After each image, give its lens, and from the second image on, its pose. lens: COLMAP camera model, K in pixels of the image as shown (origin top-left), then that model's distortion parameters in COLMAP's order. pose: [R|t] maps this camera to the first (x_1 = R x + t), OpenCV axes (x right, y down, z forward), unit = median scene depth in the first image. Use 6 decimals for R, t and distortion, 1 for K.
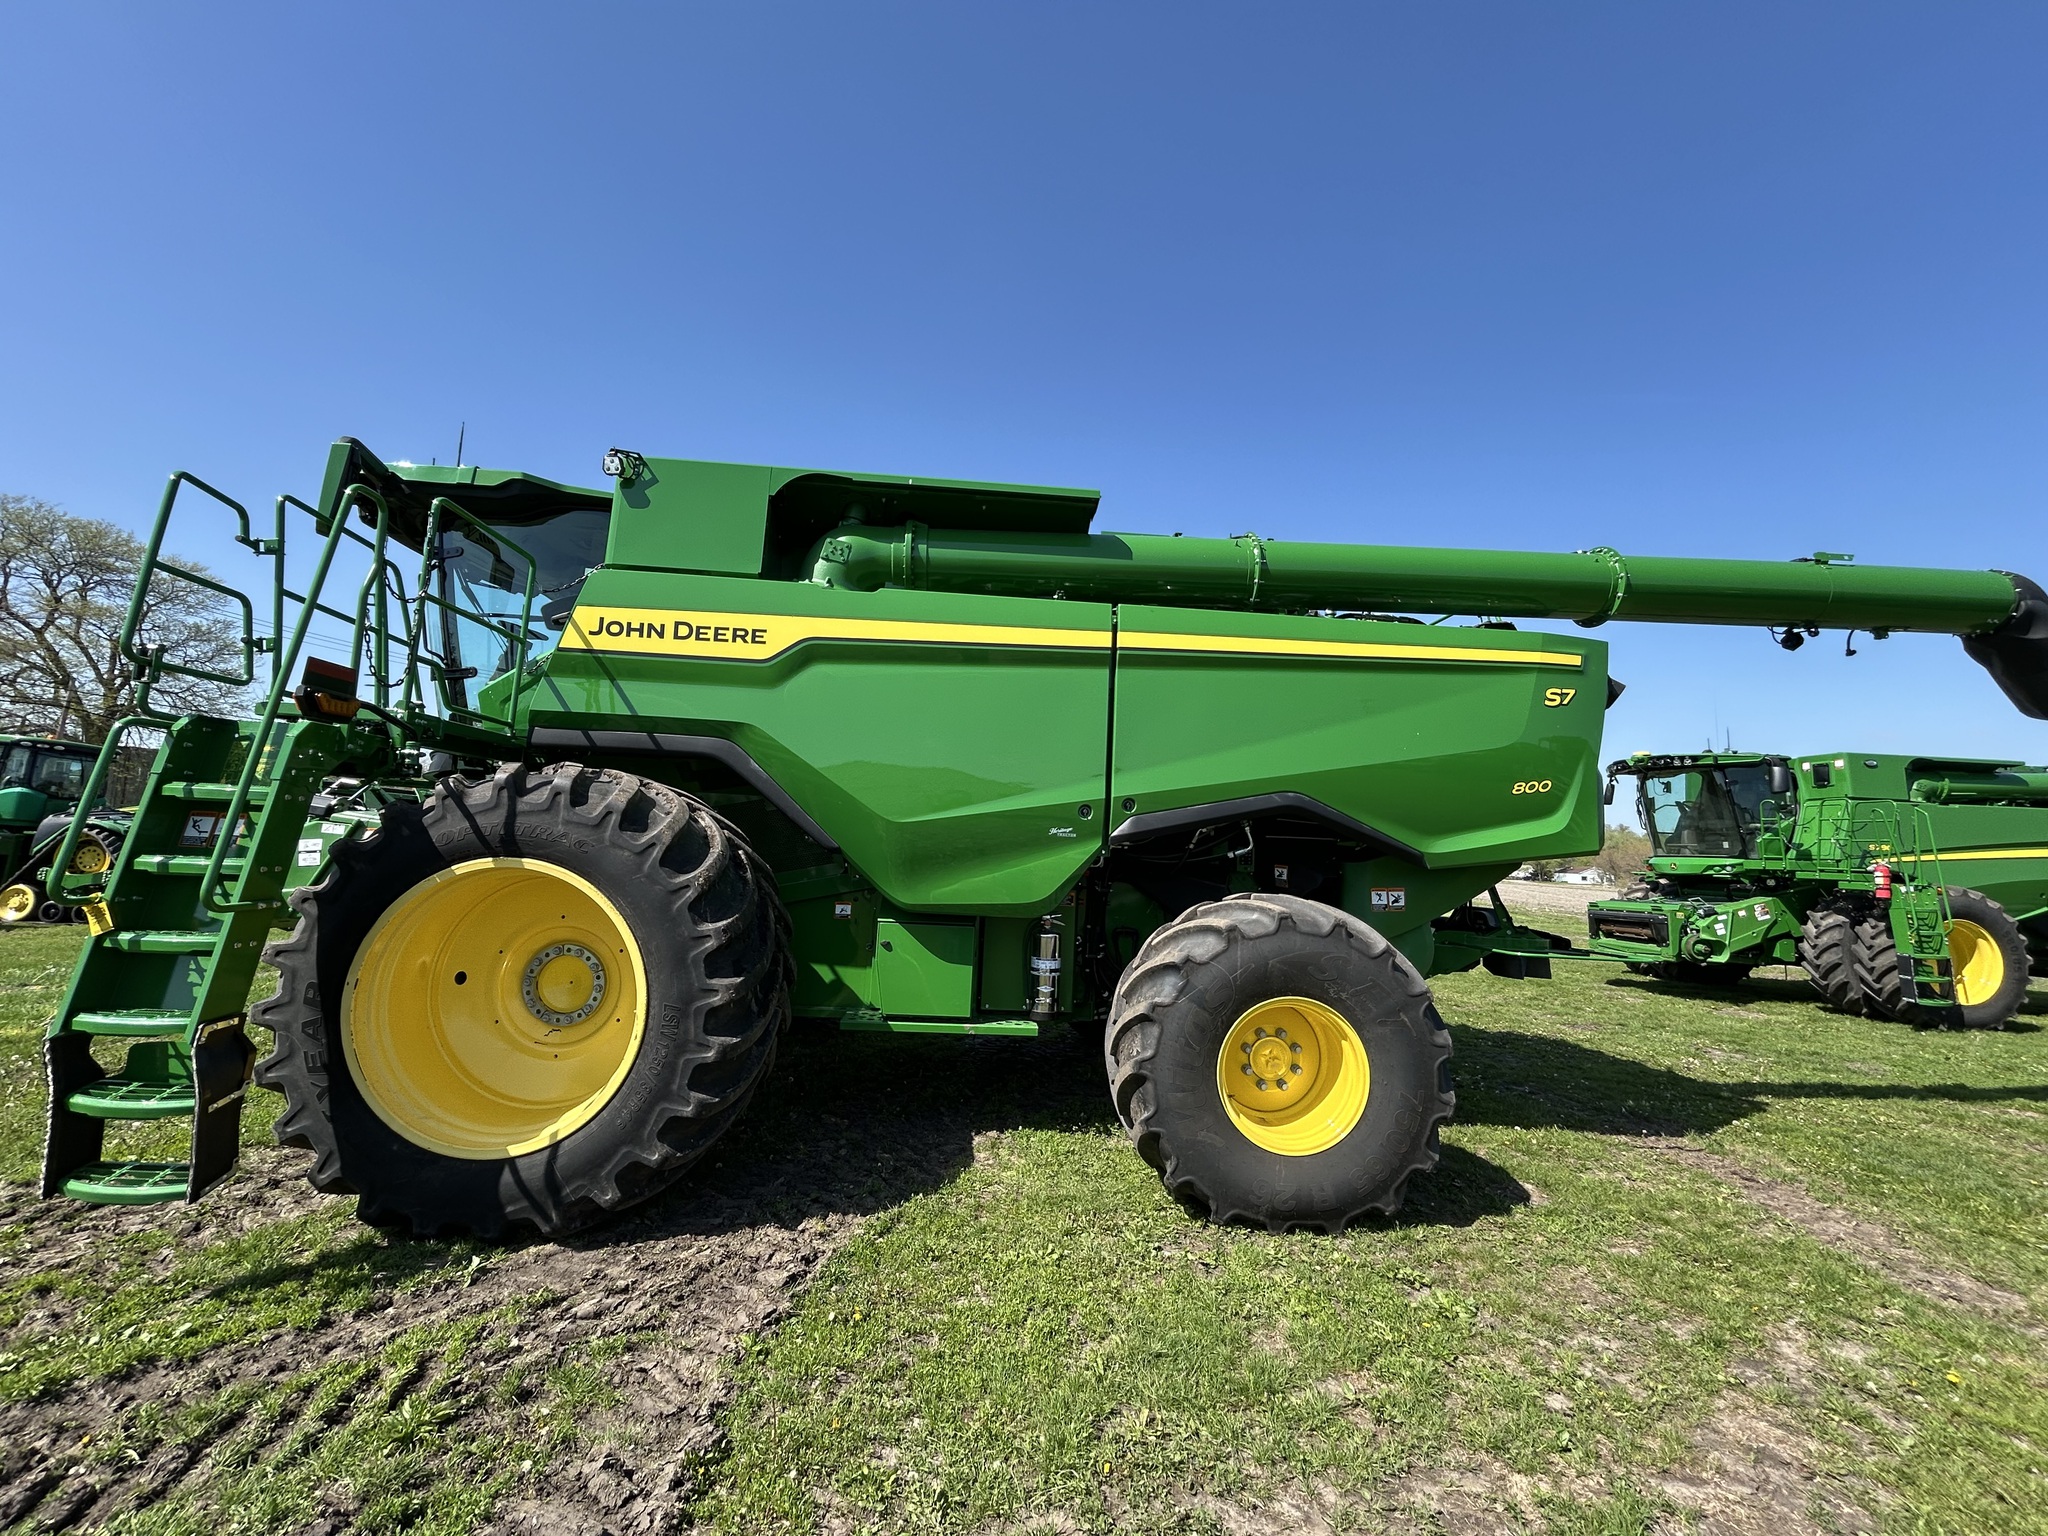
lens RADIAL K [[815.6, 0, 1032.0], [0, 815.6, 765.4], [0, 0, 1]] dist [-0.010050, 0.000171]
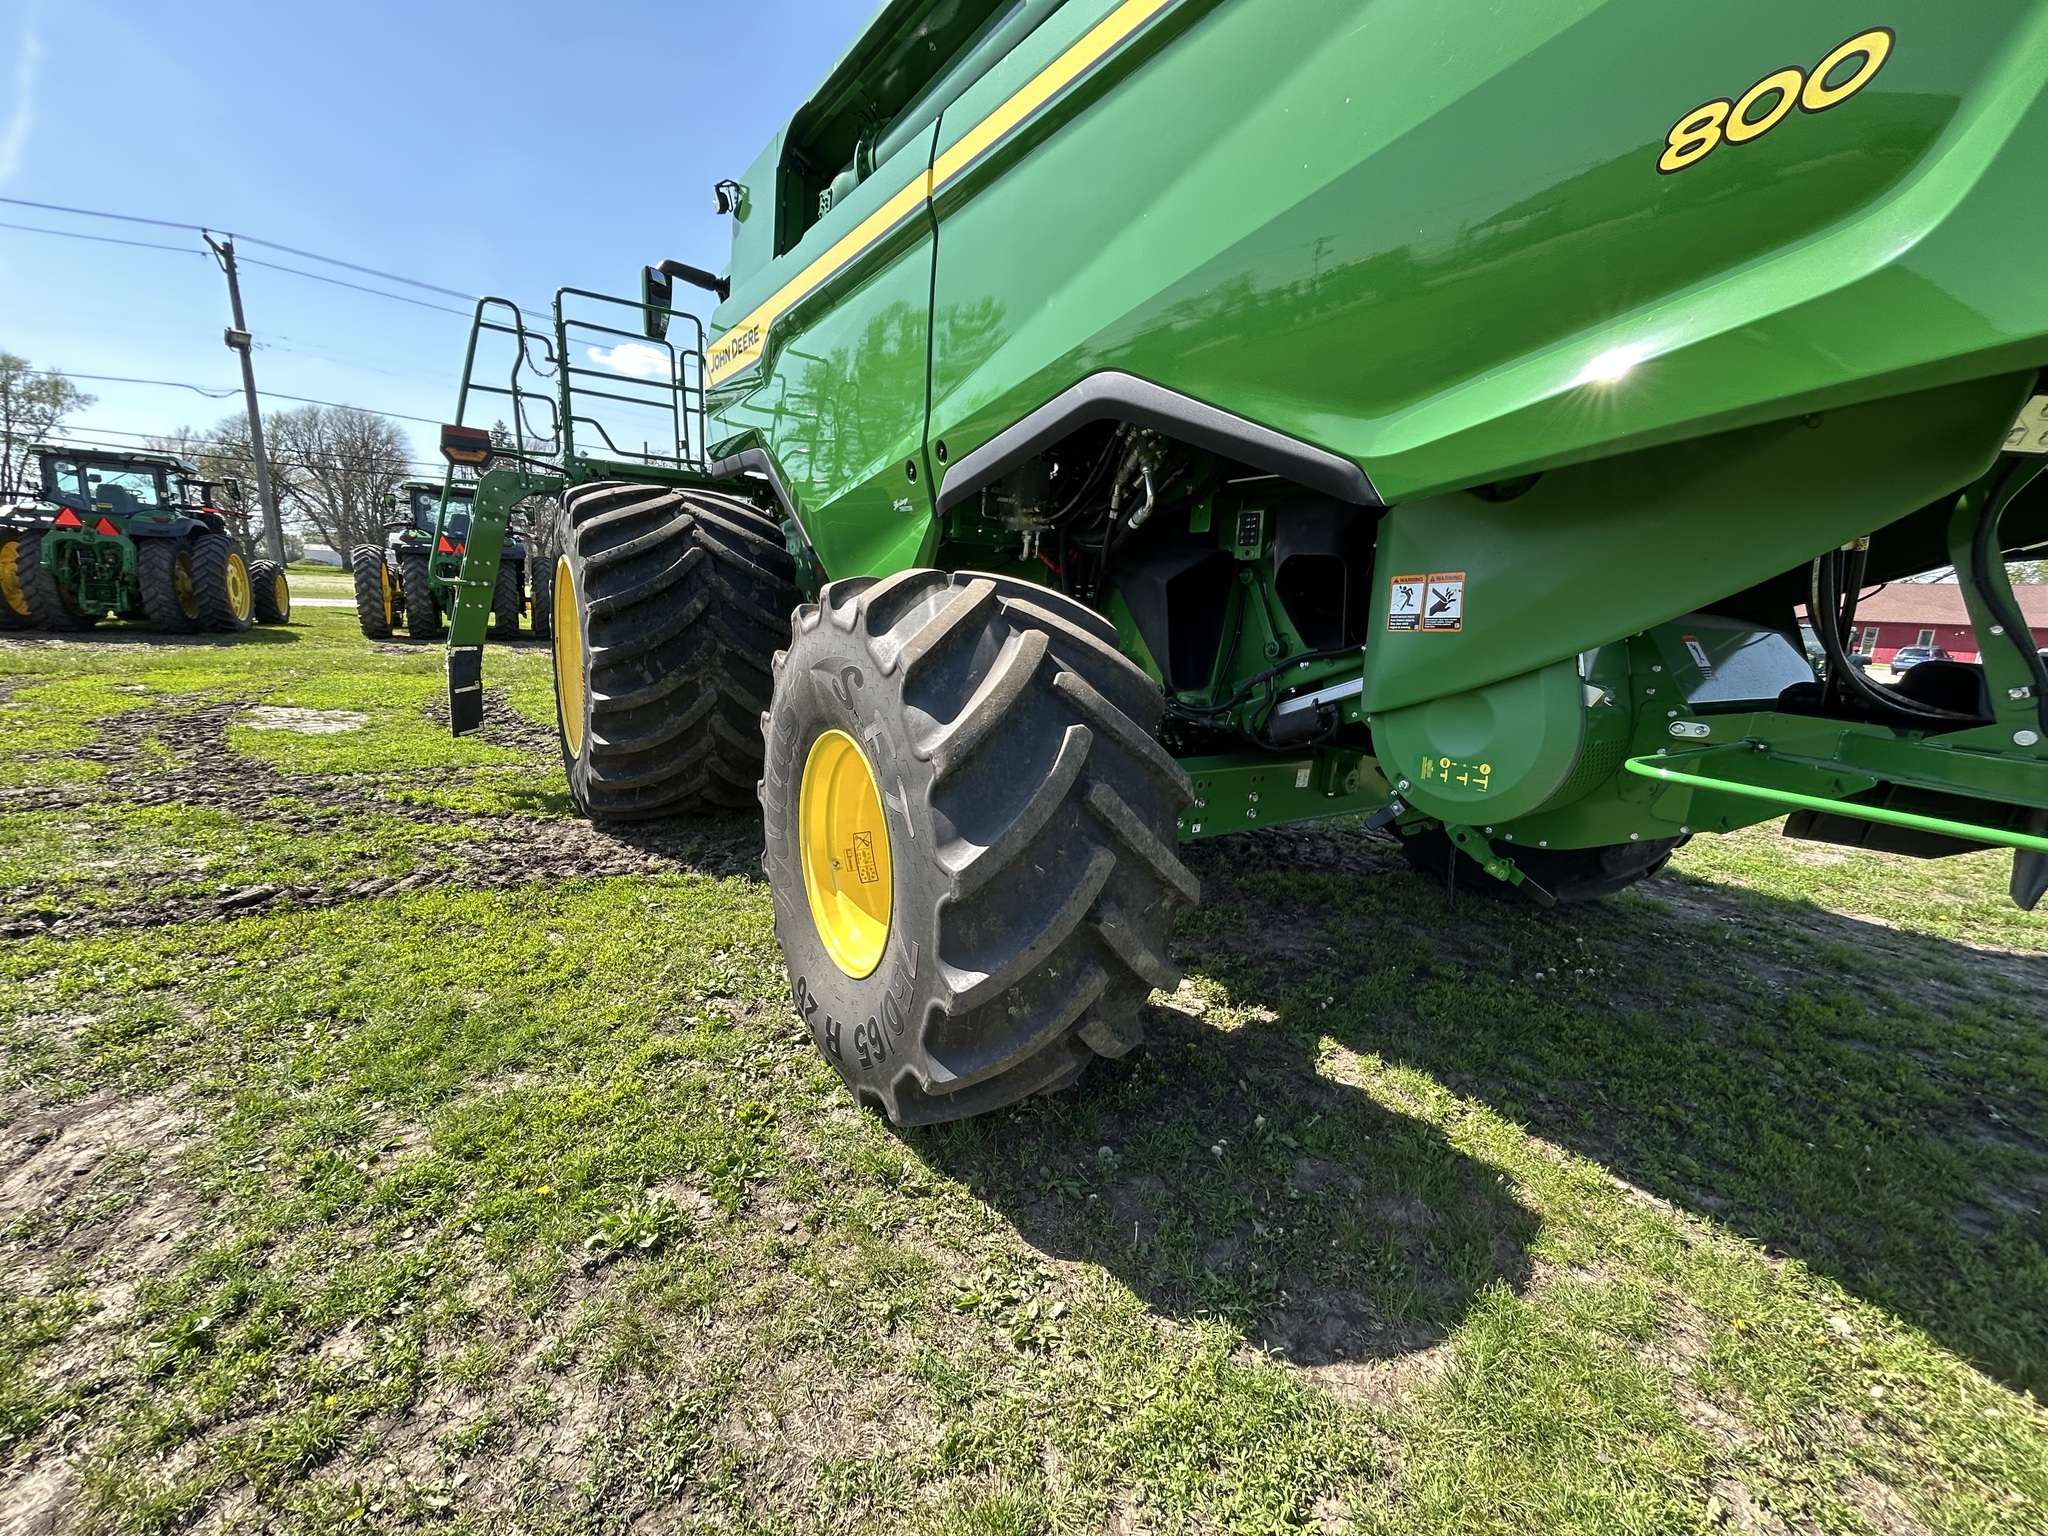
lens RADIAL K [[829.4, 0, 1021.2], [0, 829.4, 769.0], [0, 0, 1]] dist [0.000156, -0.000321]
pose [[0.516228, 0.157412, -0.841861, 0.757474], [0.067843, 0.972360, 0.223414, 0.152575], [0.853760, -0.172446, 0.491280, 0.670313]]
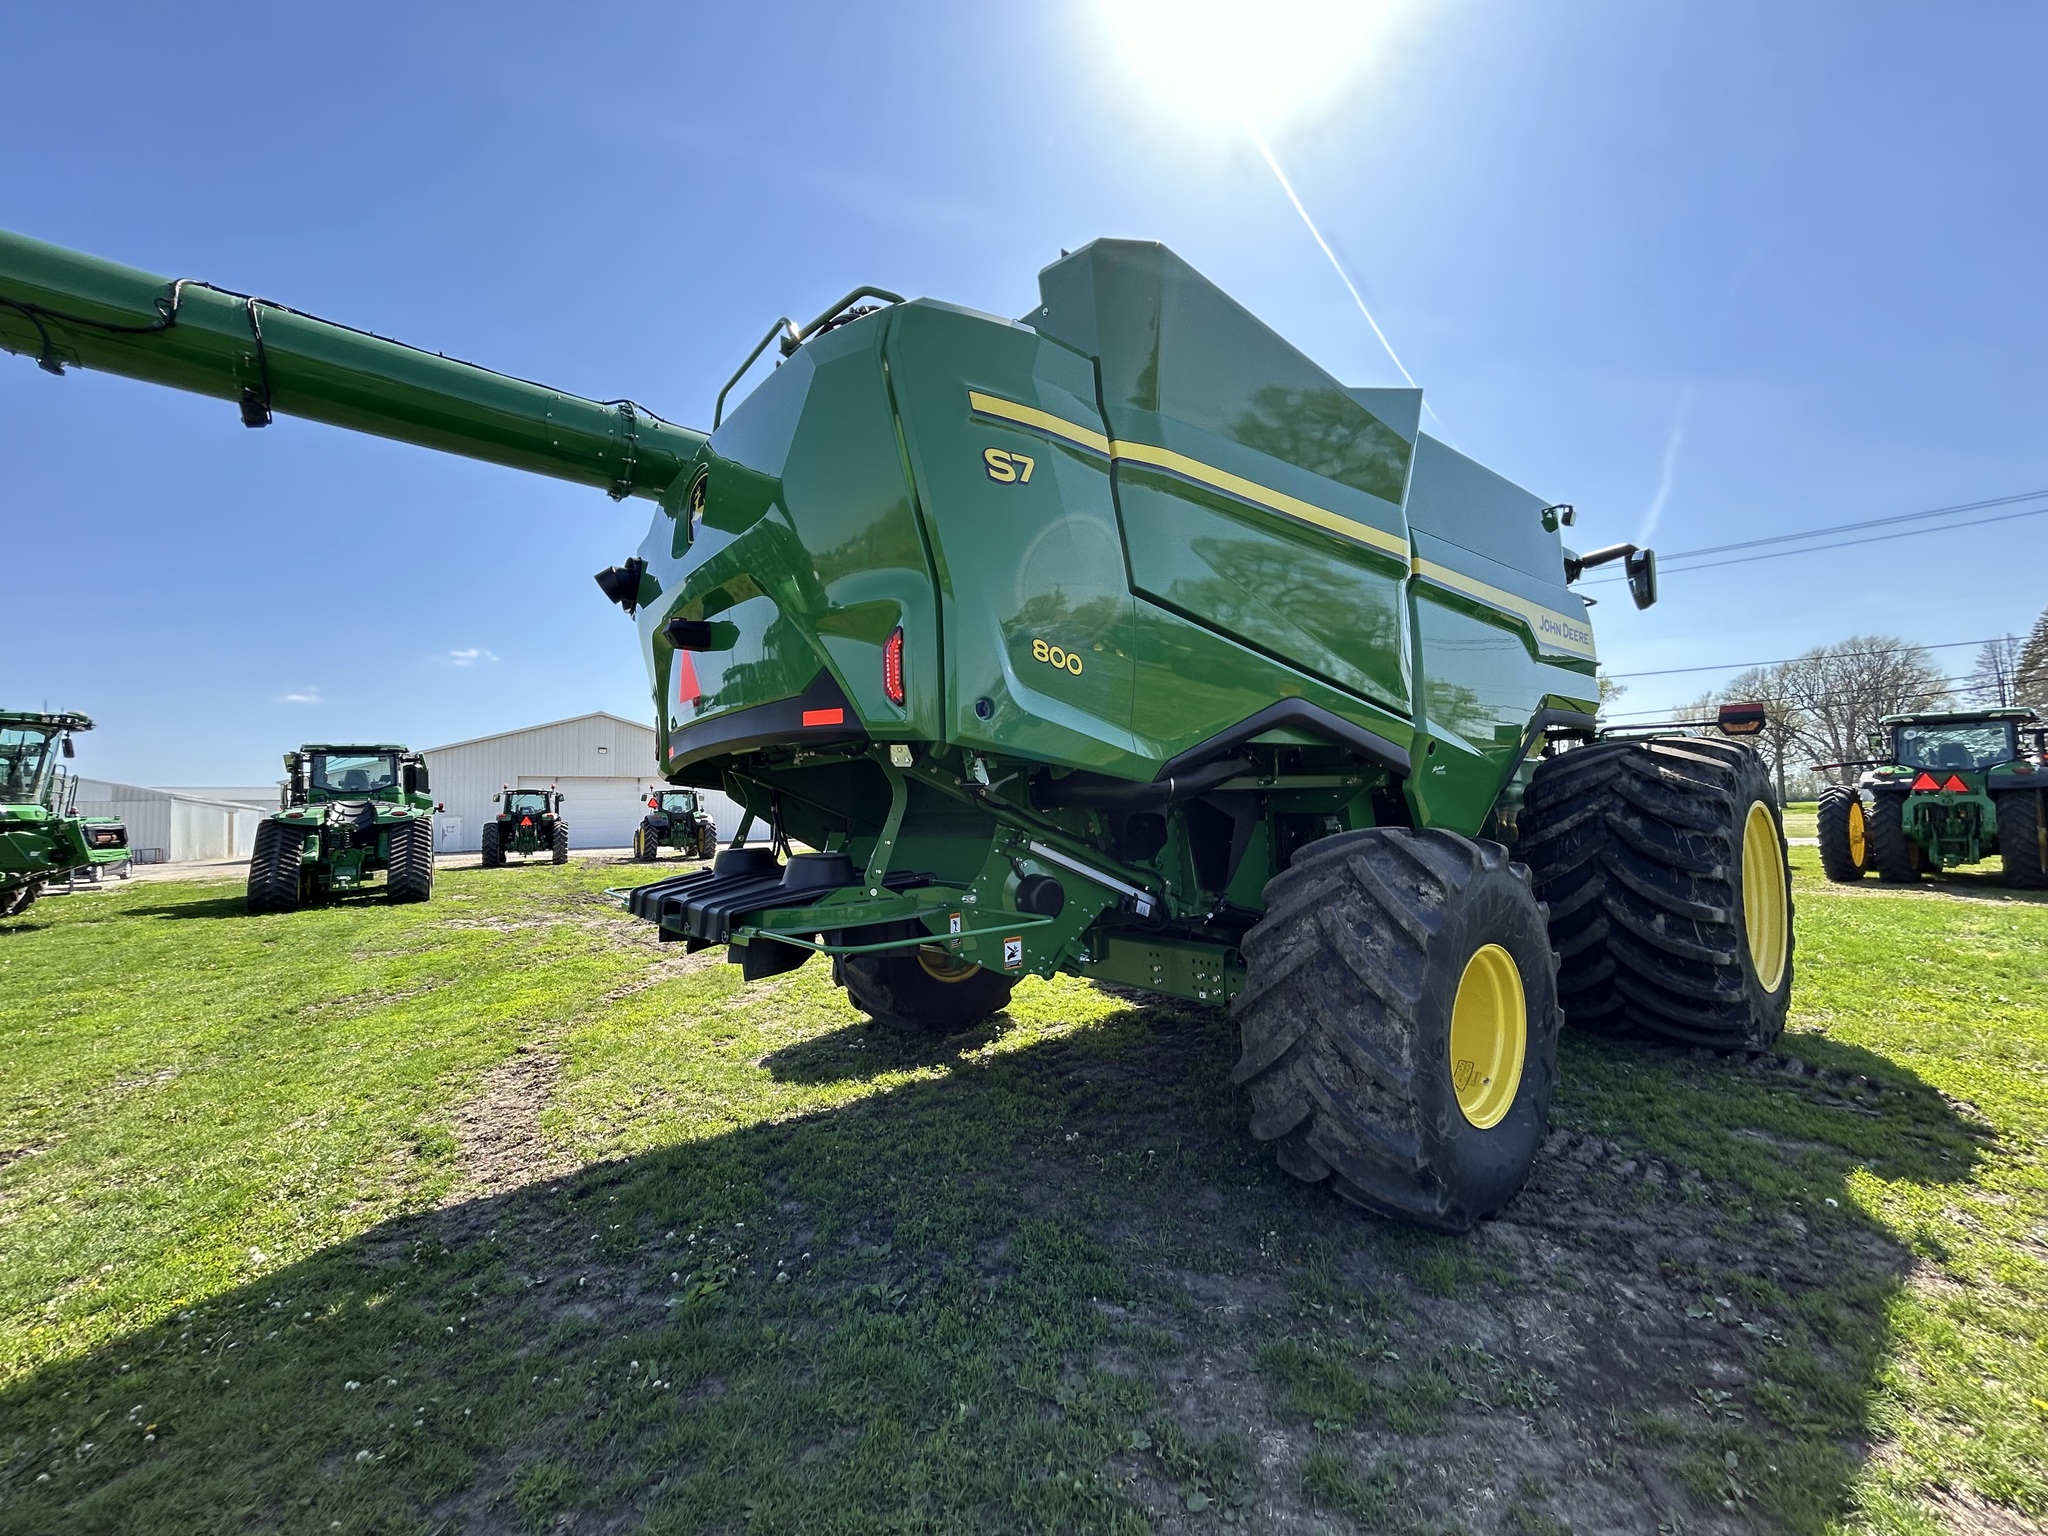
lens RADIAL K [[830.0, 0, 1024.0], [0, 830.0, 768.0], [0, 0, 1]] dist [0.000344, 0.000277]
pose [[-0.822135, -0.056038, -0.566528, 0.959444], [0.053379, 0.983171, -0.174713, 0.306091], [0.566784, -0.173878, -0.805309, 2.172499]]
